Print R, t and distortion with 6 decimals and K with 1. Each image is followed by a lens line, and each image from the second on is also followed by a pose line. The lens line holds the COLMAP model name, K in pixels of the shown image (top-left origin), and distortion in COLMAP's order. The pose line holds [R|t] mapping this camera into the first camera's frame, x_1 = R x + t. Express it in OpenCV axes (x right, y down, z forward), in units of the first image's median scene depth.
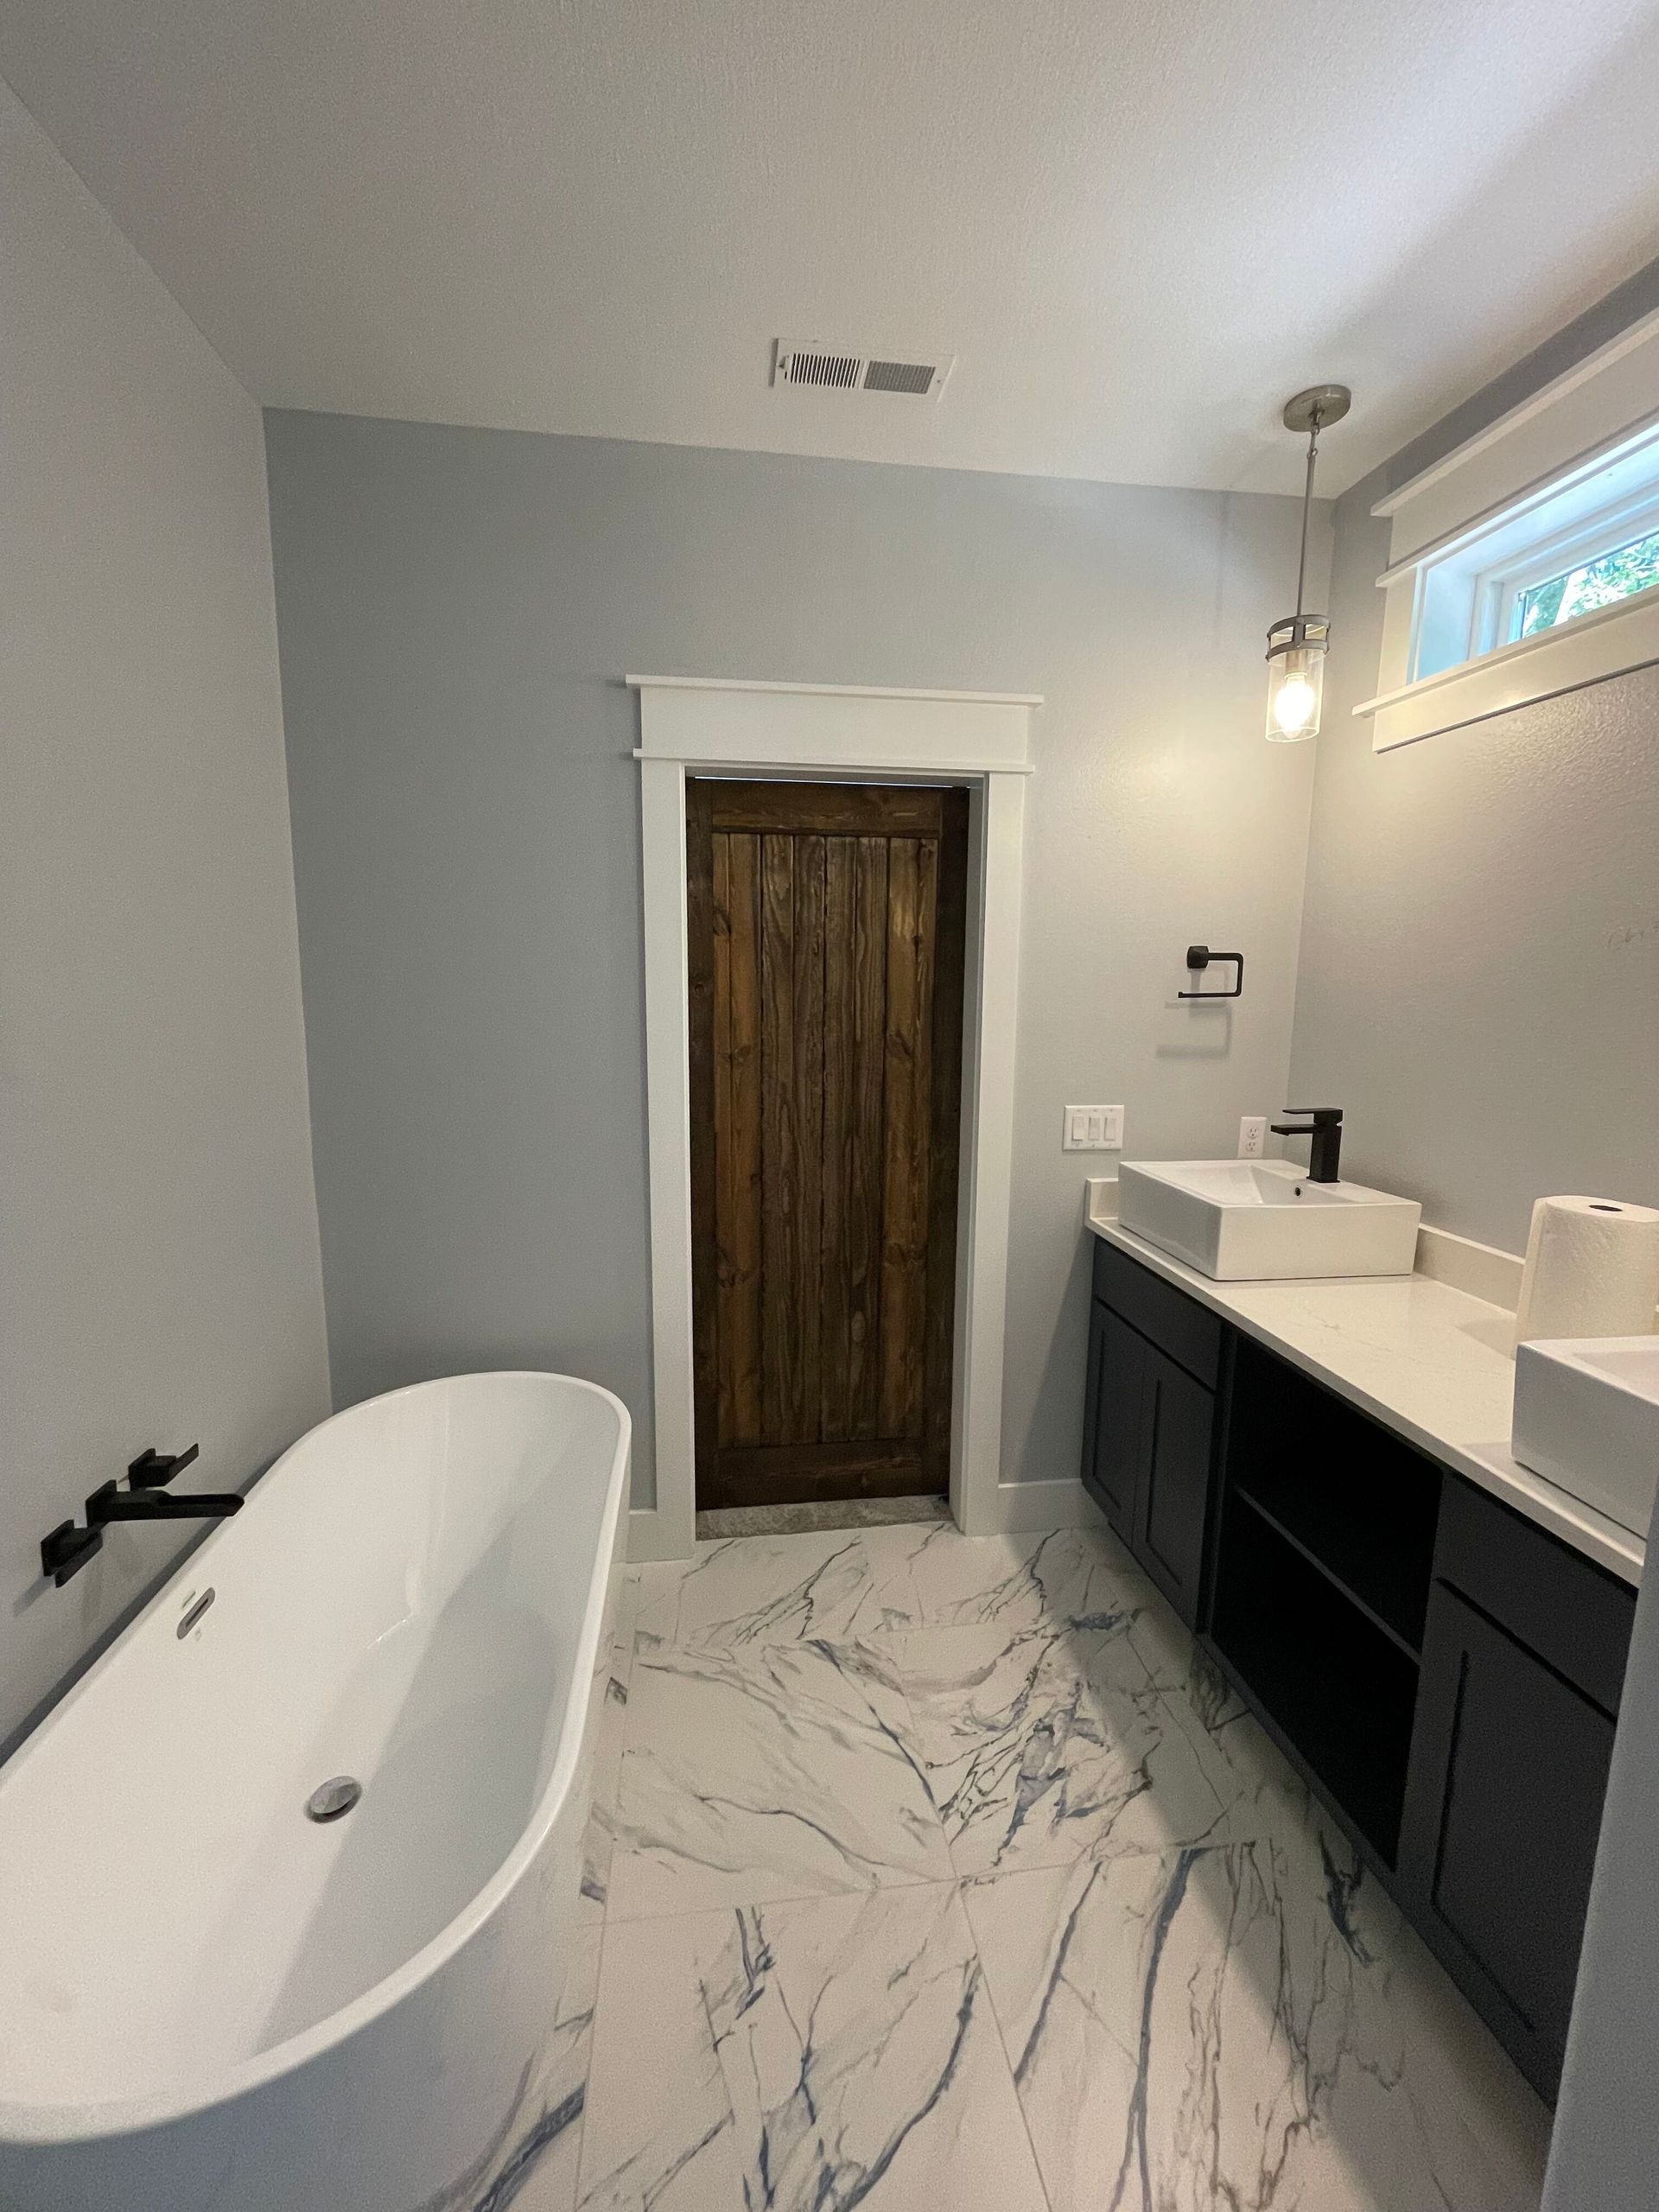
lens RADIAL K [[896.3, 0, 829.5], [0, 896.3, 1106.0], [0, 0, 1]] dist [-0.000886, 0.000074]
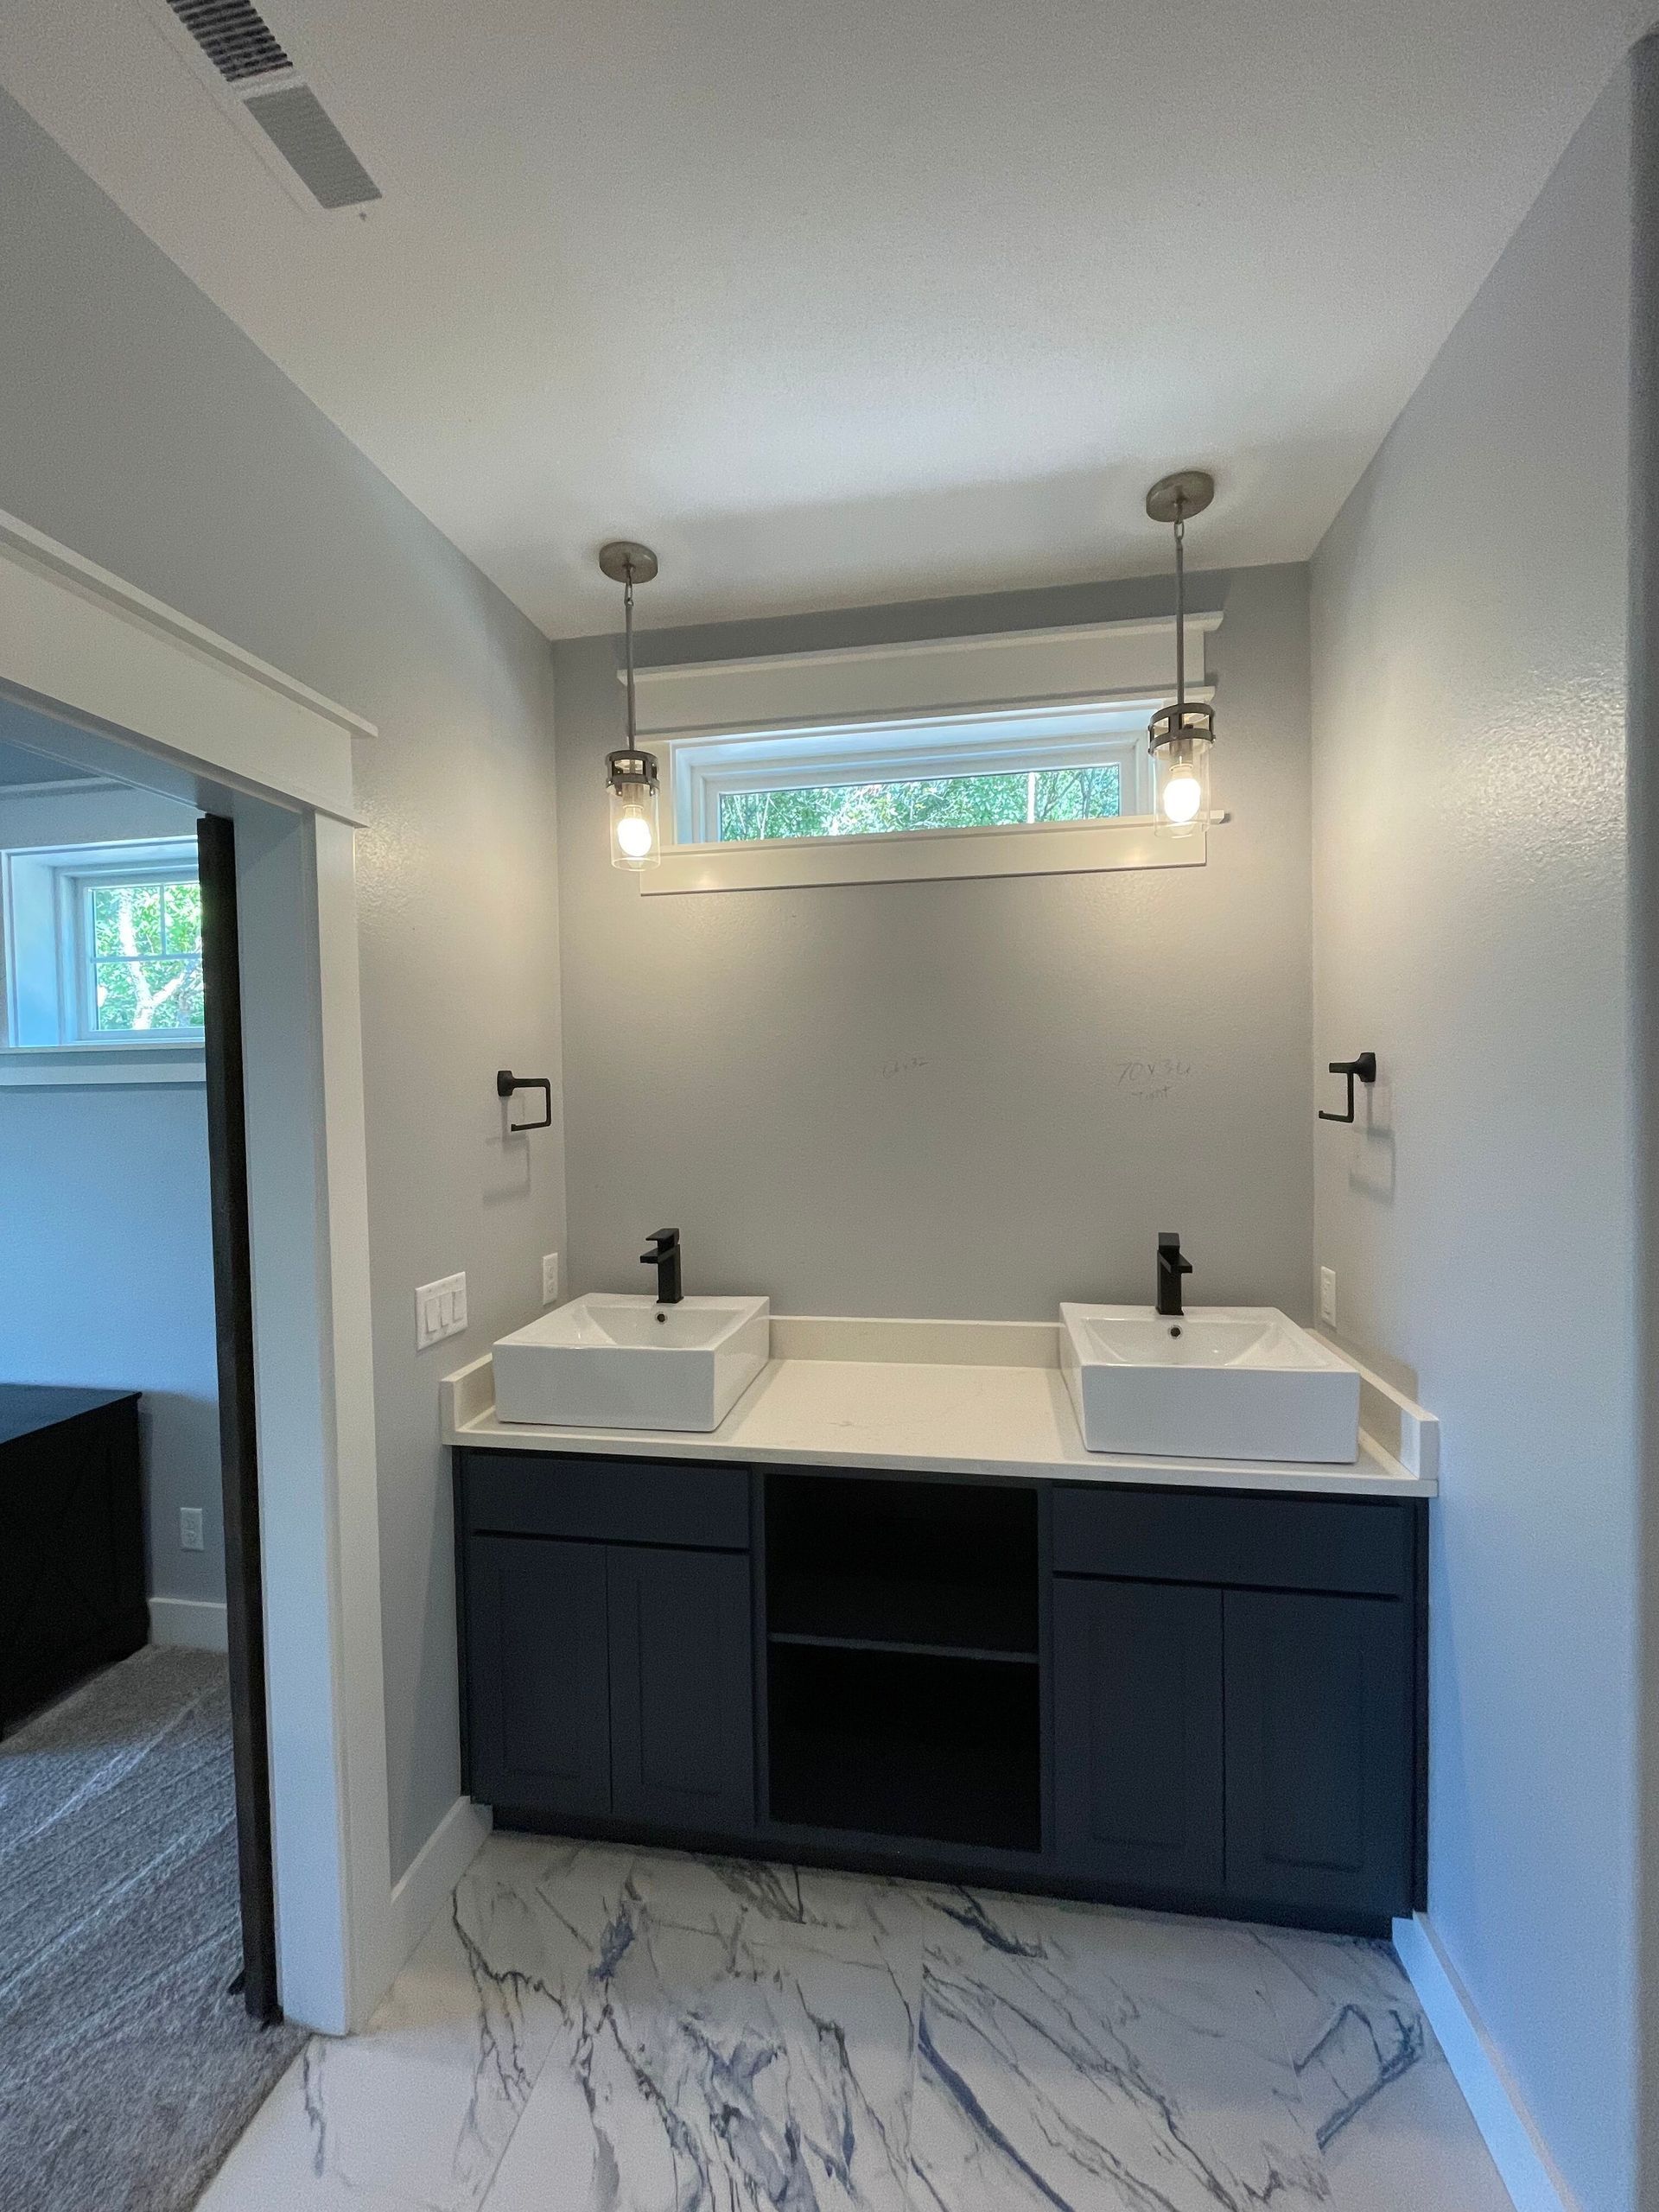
lens RADIAL K [[896.3, 0, 829.5], [0, 896.3, 1106.0], [0, 0, 1]] dist [-0.000886, 0.000074]
pose [[0.297965, -0.036884, 0.953864, -0.396606], [0.151351, 0.988439, -0.009057, -0.110124], [-0.942502, 0.147067, 0.300102, 0.554563]]
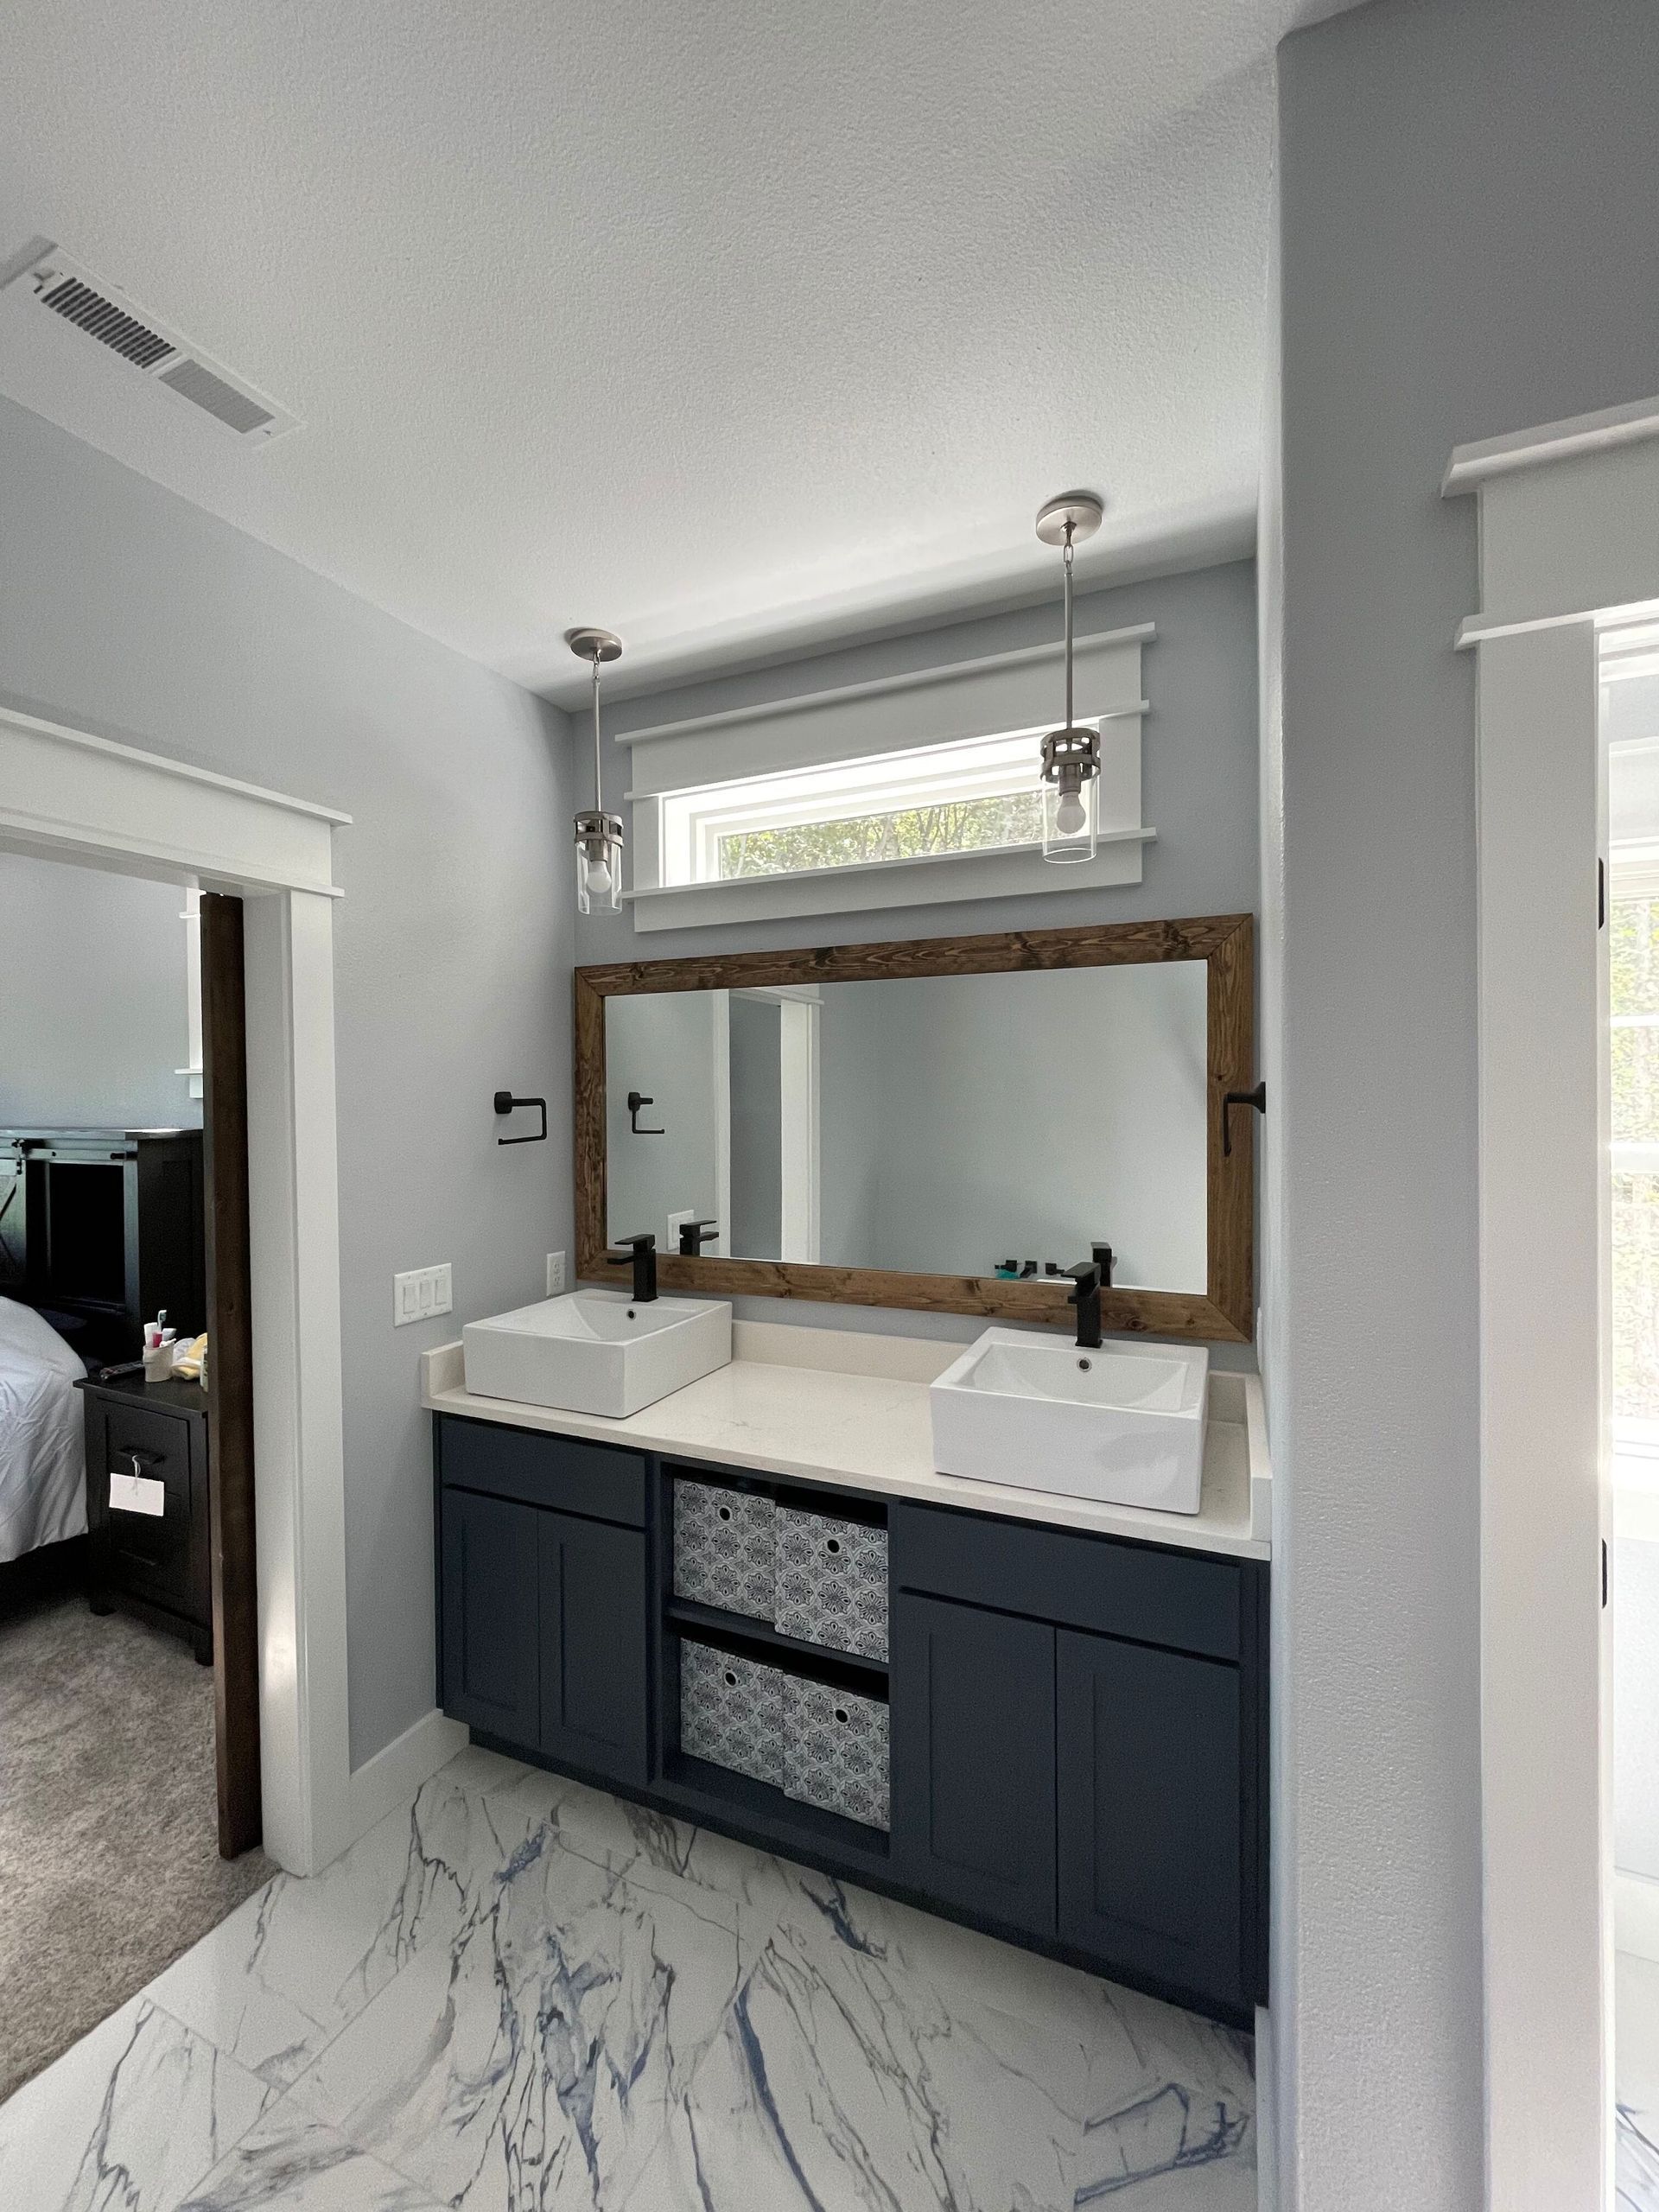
lens RADIAL K [[898.9, 0, 829.5], [0, 898.9, 1106.0], [0, 0, 1]] dist [0.000053, -0.000180]
pose [[0.528155, -0.025231, 0.848773, -0.308351], [0.131769, 0.989886, -0.052569, -0.075761], [-0.838862, 0.139607, 0.526138, 0.204943]]
